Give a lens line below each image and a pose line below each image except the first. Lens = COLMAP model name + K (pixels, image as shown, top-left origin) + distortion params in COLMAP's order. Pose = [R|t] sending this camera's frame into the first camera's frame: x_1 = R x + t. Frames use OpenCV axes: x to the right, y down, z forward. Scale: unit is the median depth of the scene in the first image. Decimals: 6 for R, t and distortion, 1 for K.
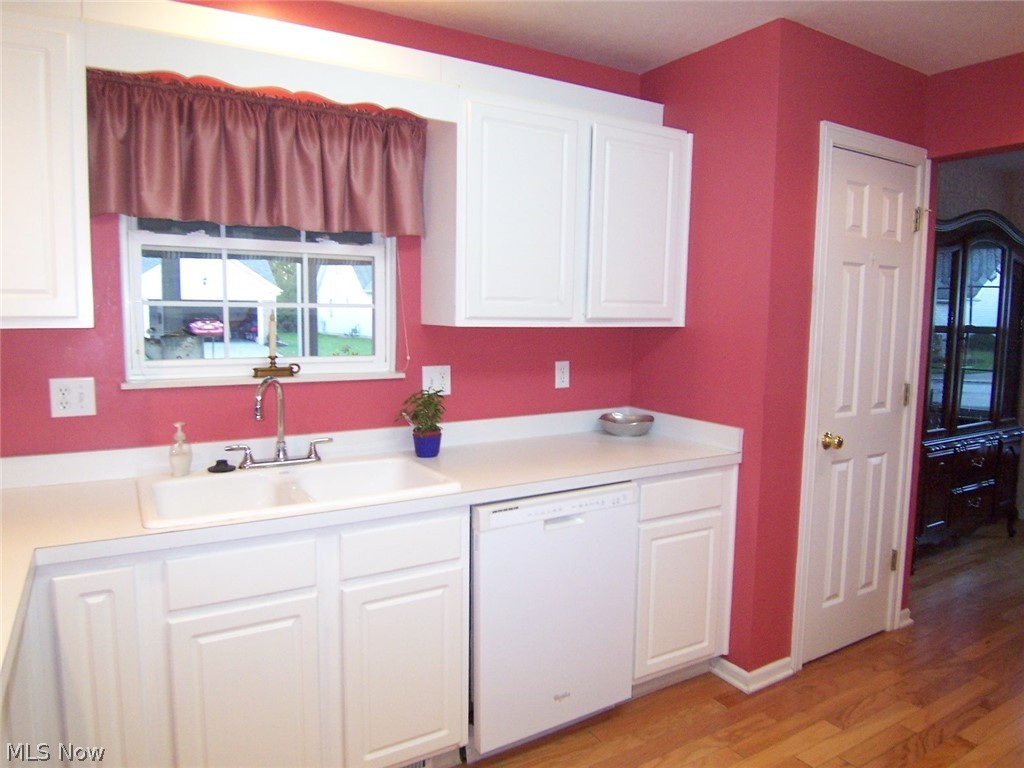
lens RADIAL K [[687.1, 0, 512.9], [0, 687.1, 366.9], [0, 0, 1]] dist [-0.045069, 0.002300]
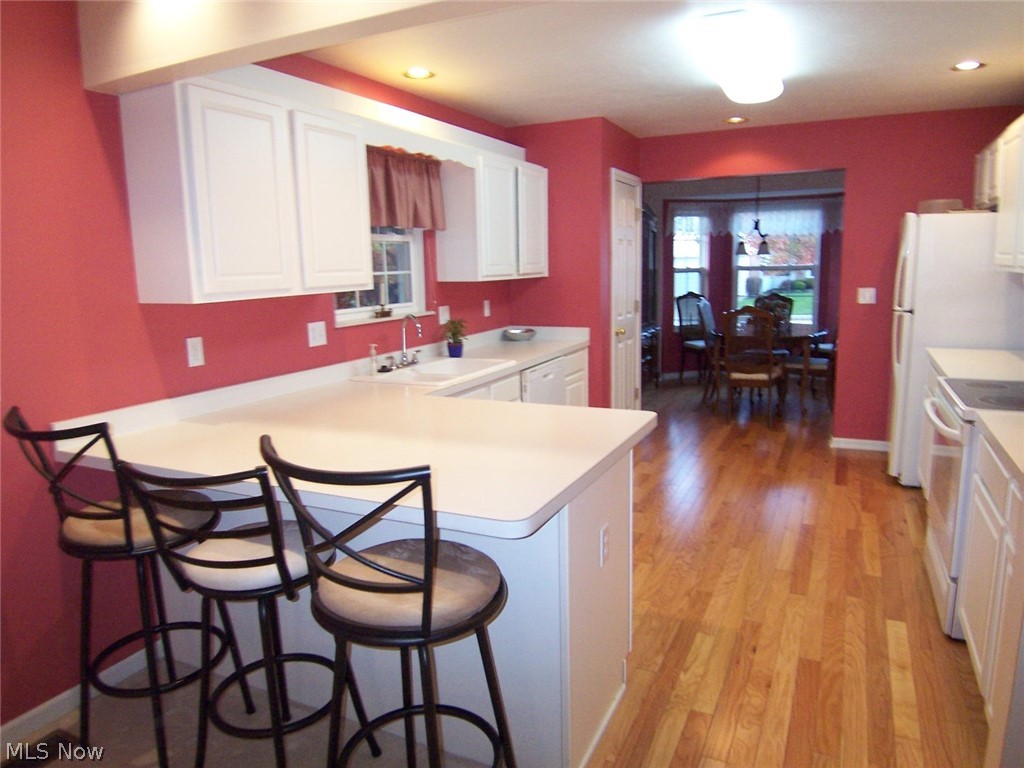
lens RADIAL K [[670.0, 0, 512.0], [0, 670.0, 384.0], [0, 0, 1]] dist [-0.056049, -0.001727]
pose [[0.842959, -0.134764, 0.520825, -0.872507], [0.093980, 0.990118, 0.104087, 0.032621], [-0.529705, -0.038794, 0.847294, -0.503385]]
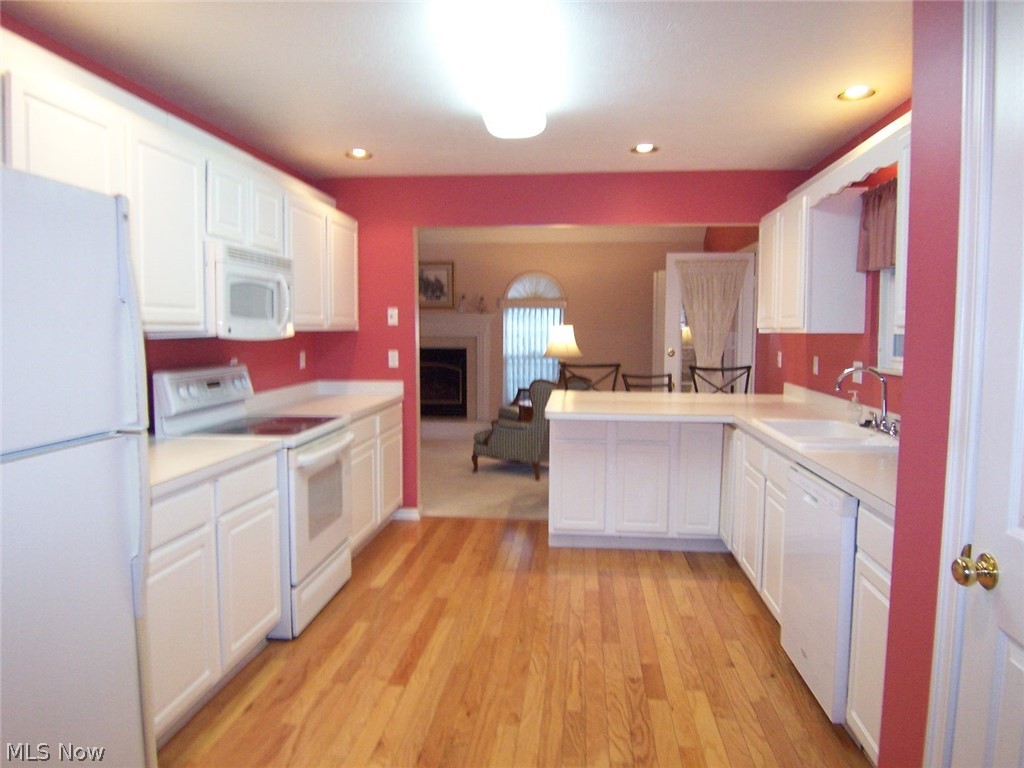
lens RADIAL K [[670.0, 0, 512.0], [0, 670.0, 384.0], [0, 0, 1]] dist [-0.056049, -0.001727]
pose [[-0.601904, 0.047691, -0.797143, 1.067201], [-0.086039, 0.988532, 0.124107, -0.049422], [0.793920, 0.143286, -0.590898, 1.040868]]
